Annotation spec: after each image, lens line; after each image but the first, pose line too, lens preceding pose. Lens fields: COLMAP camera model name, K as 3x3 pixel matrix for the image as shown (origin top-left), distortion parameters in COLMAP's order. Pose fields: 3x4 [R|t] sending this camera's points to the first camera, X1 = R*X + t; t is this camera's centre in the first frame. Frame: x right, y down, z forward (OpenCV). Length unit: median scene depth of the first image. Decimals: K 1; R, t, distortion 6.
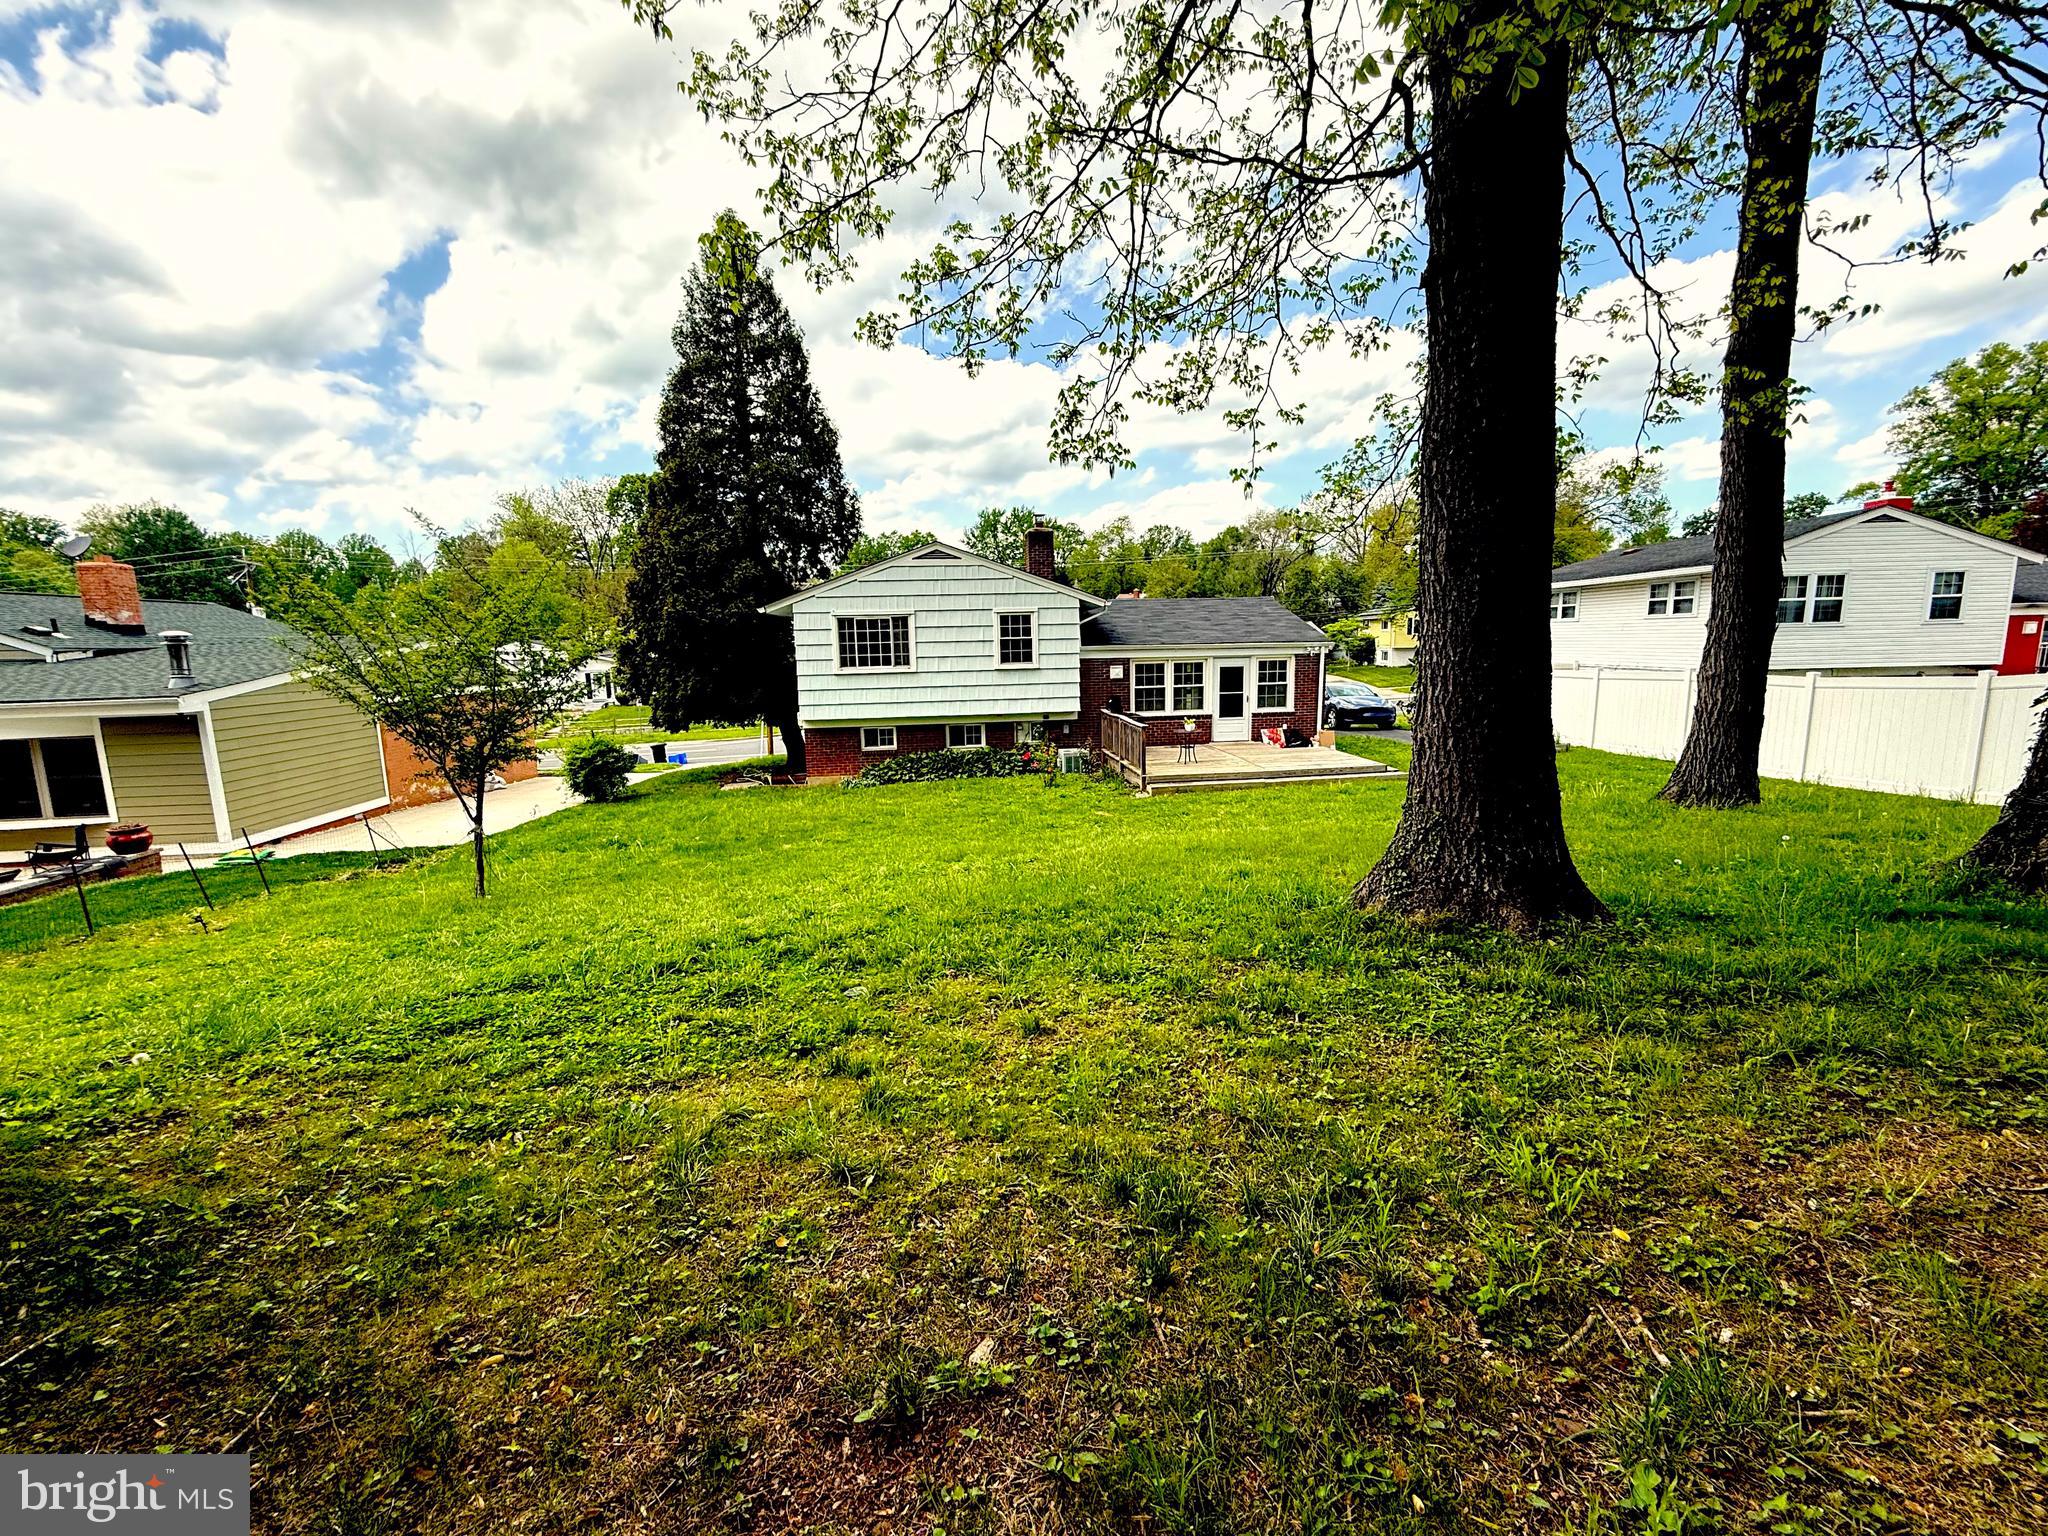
lens RADIAL K [[818.4, 0, 1023.7], [0, 818.4, 766.1], [0, 0, 1]] dist [0.000950, 0.000236]
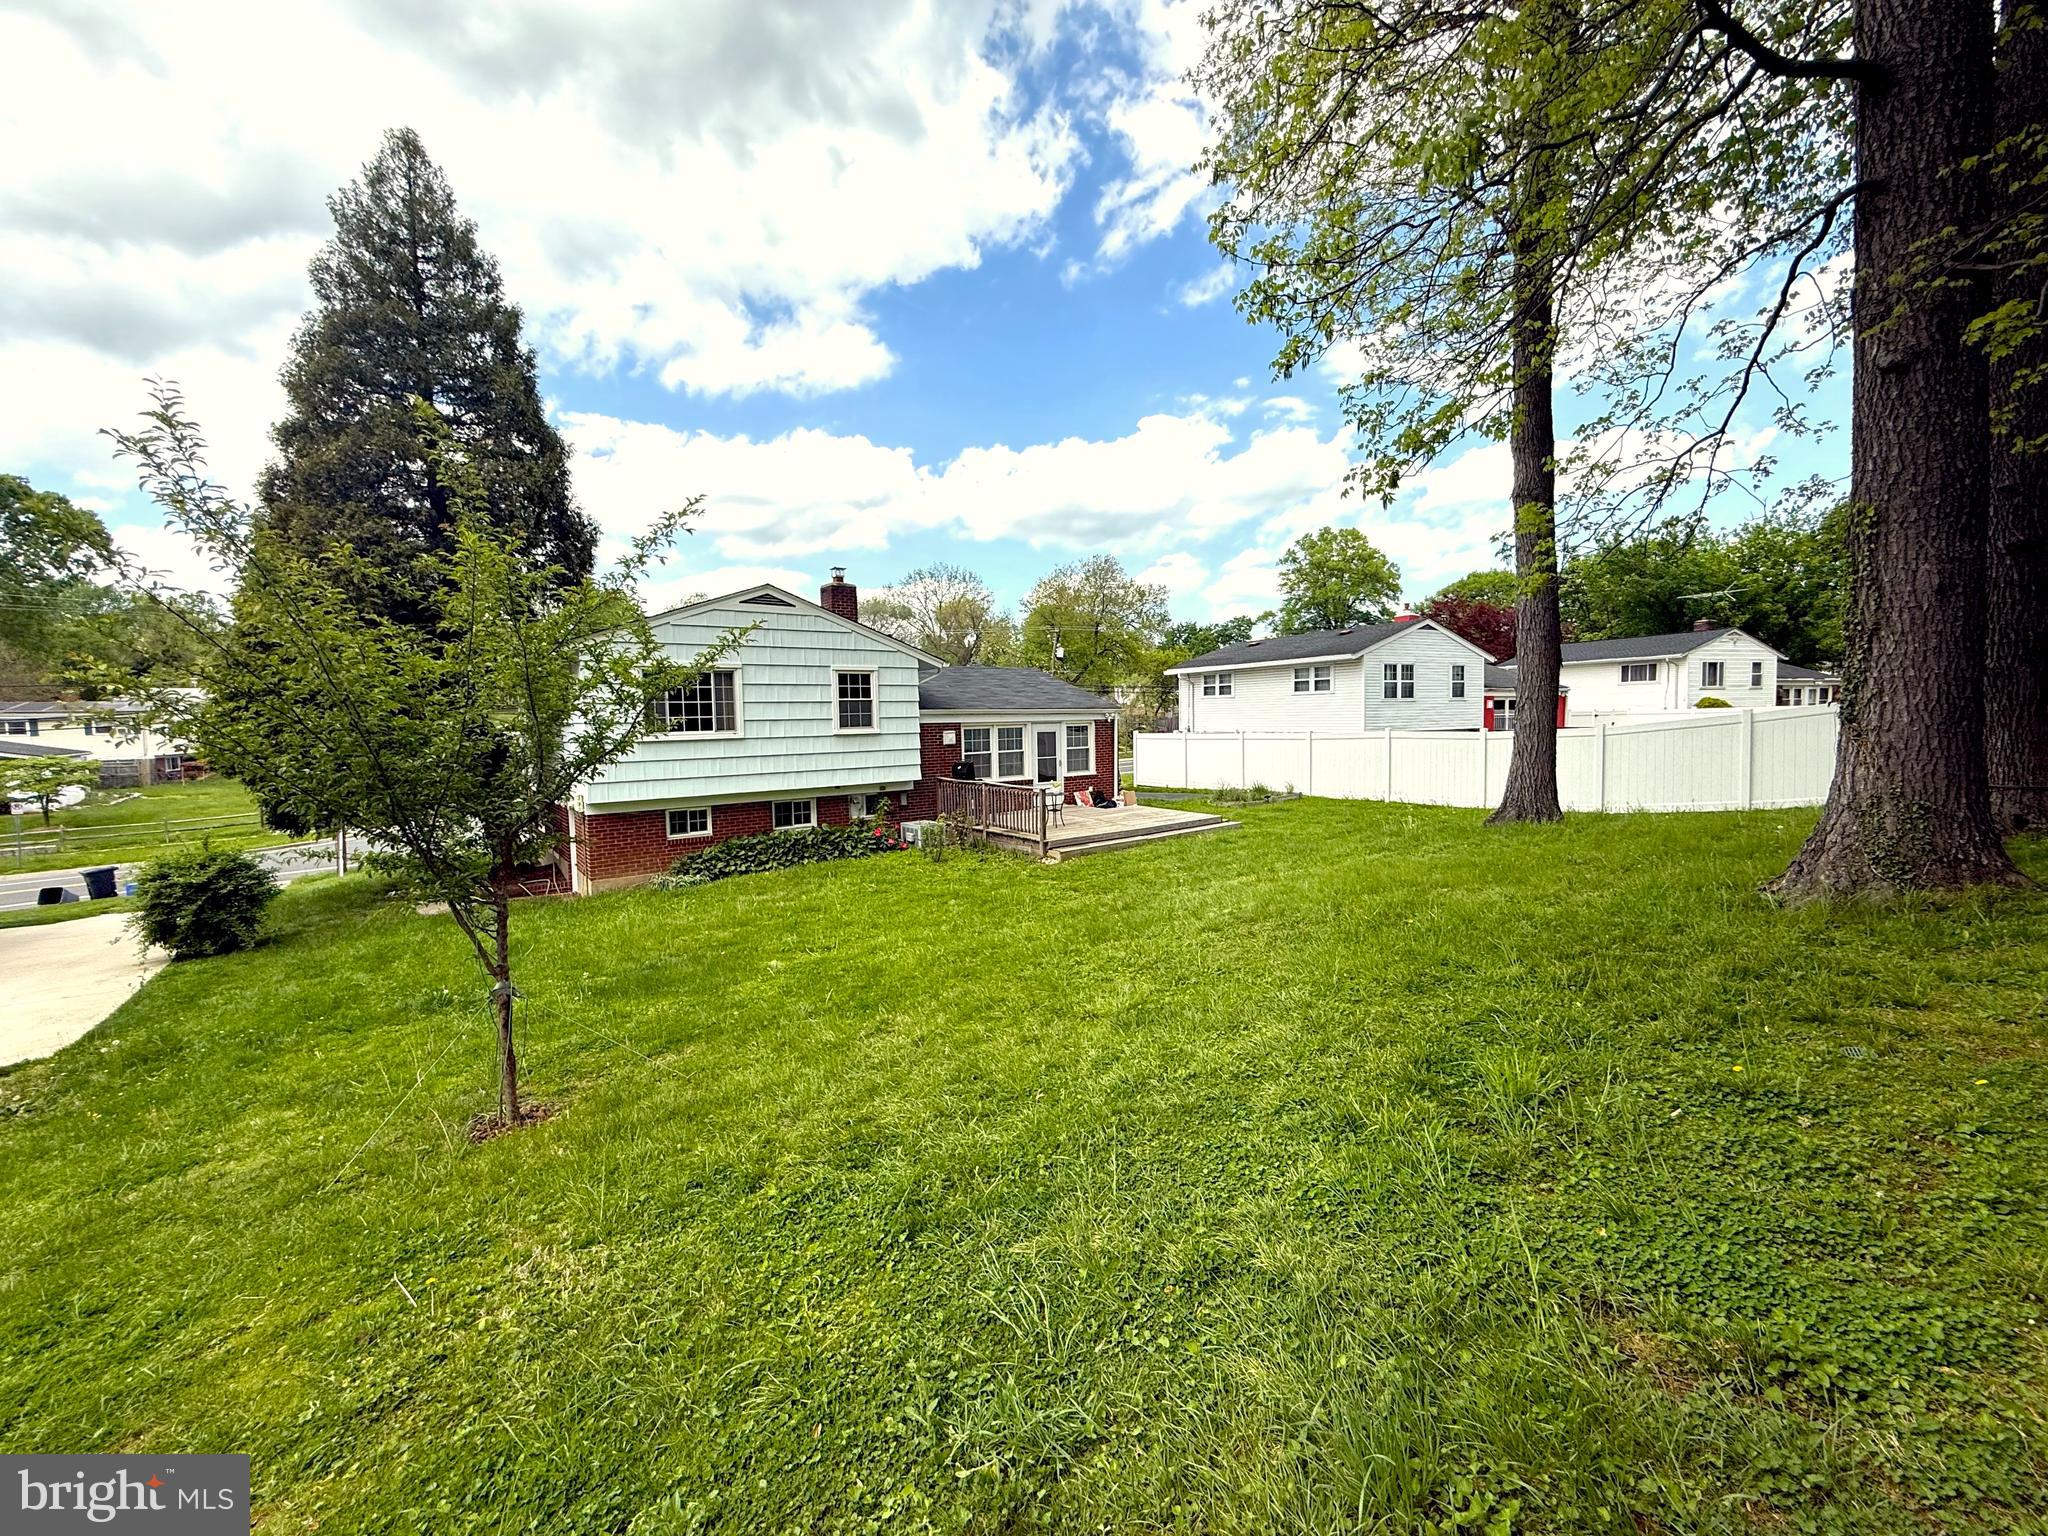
lens RADIAL K [[818.4, 0, 1026.8], [0, 818.4, 770.3], [0, 0, 1]] dist [0.000950, 0.000236]
pose [[0.865537, -0.028326, 0.500044, -0.282015], [0.076357, 0.994191, -0.075850, 0.000612], [-0.494991, 0.103833, 0.862672, 0.148824]]
